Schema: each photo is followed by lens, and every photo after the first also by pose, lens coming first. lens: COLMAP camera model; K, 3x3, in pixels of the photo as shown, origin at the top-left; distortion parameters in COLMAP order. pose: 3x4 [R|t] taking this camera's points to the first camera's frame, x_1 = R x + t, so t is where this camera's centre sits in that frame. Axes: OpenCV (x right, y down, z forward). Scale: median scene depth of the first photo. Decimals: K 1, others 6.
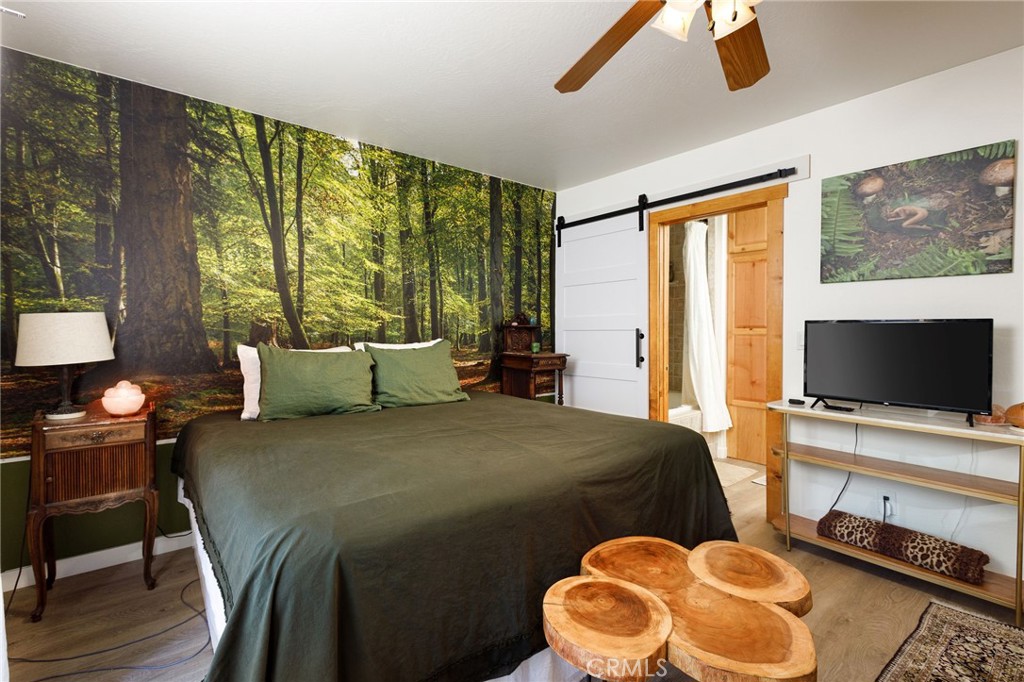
lens RADIAL K [[454.3, 0, 509.8], [0, 454.3, 333.4], [0, 0, 1]] dist [0.001419, 0.000260]
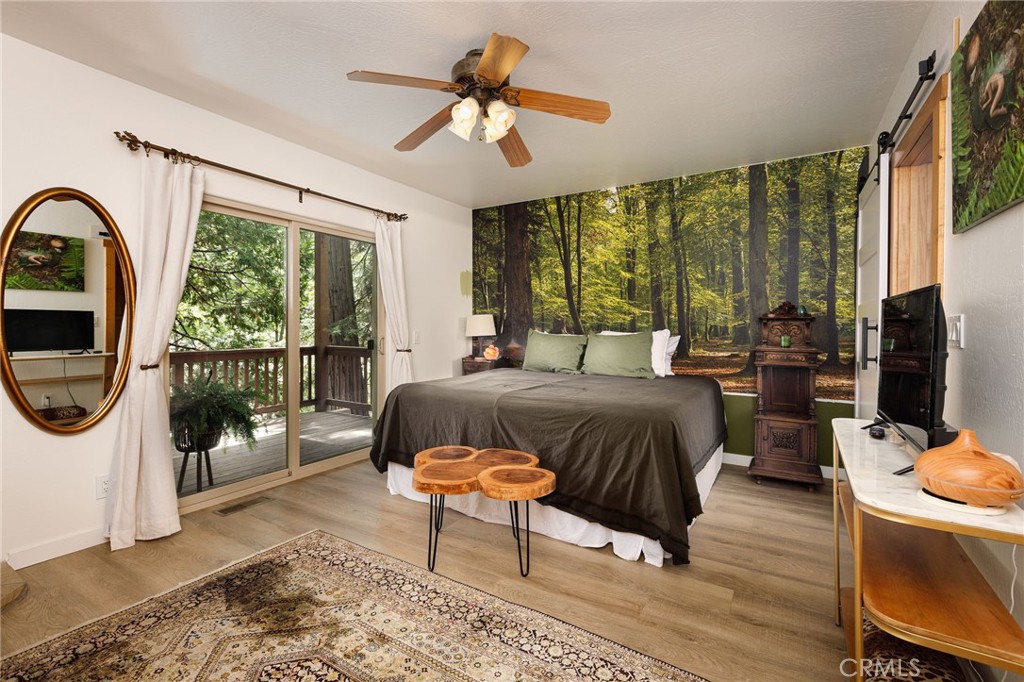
lens RADIAL K [[454.3, 0, 509.7], [0, 454.3, 332.9], [0, 0, 1]] dist [0.001419, 0.000260]
pose [[0.348087, 0.012719, -0.937376, 0.810270], [-0.013505, 0.999872, 0.008552, 0.016338], [0.937365, 0.009683, 0.348215, 0.198807]]
